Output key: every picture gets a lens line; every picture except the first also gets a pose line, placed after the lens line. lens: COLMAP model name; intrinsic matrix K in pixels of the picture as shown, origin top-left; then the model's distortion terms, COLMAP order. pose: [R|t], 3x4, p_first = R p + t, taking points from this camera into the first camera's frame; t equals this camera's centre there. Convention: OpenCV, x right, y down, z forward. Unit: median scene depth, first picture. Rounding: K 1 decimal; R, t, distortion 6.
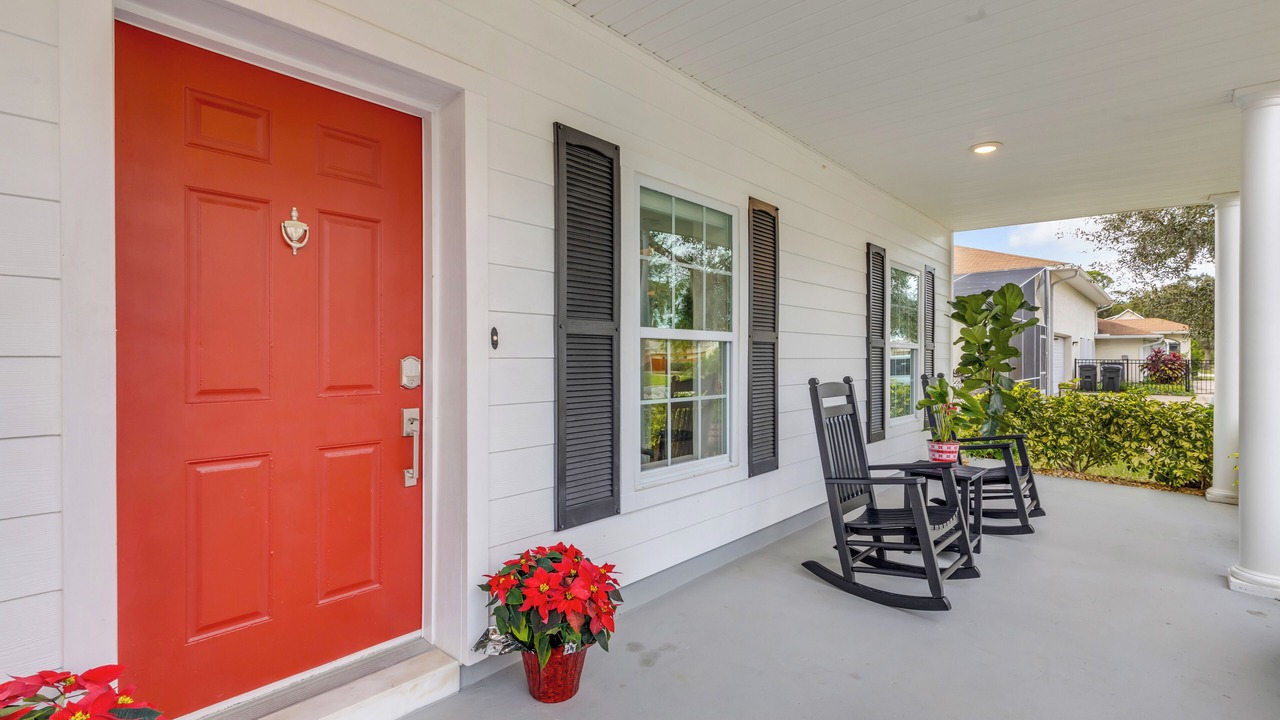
lens RADIAL K [[576.2, 0, 685.1], [0, 576.2, 361.3], [0, 0, 1]] dist [-0.000341, -0.000228]
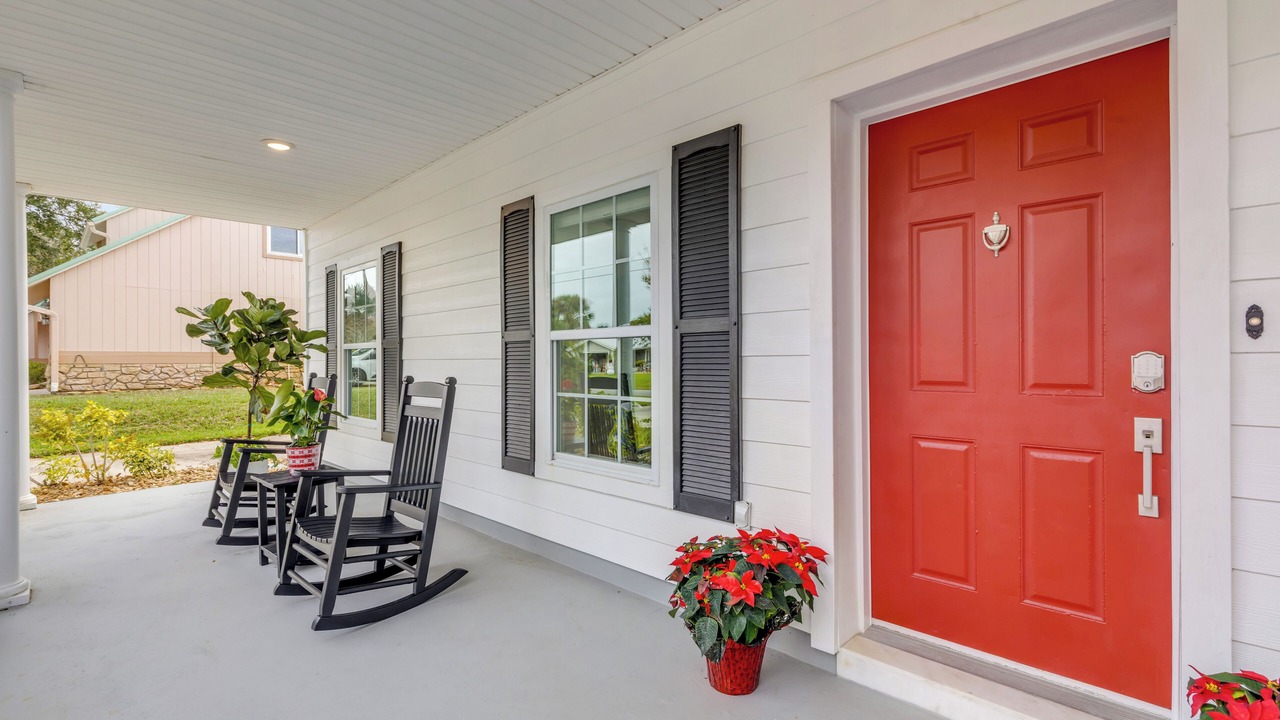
lens RADIAL K [[576.2, 0, 685.1], [0, 576.2, 361.3], [0, 0, 1]] dist [-0.000341, -0.000228]
pose [[-0.041710, 0.005513, -0.999115, 0.410371], [0.001983, 0.999983, 0.005435, -0.000973], [0.999128, -0.001754, -0.041720, 0.489935]]
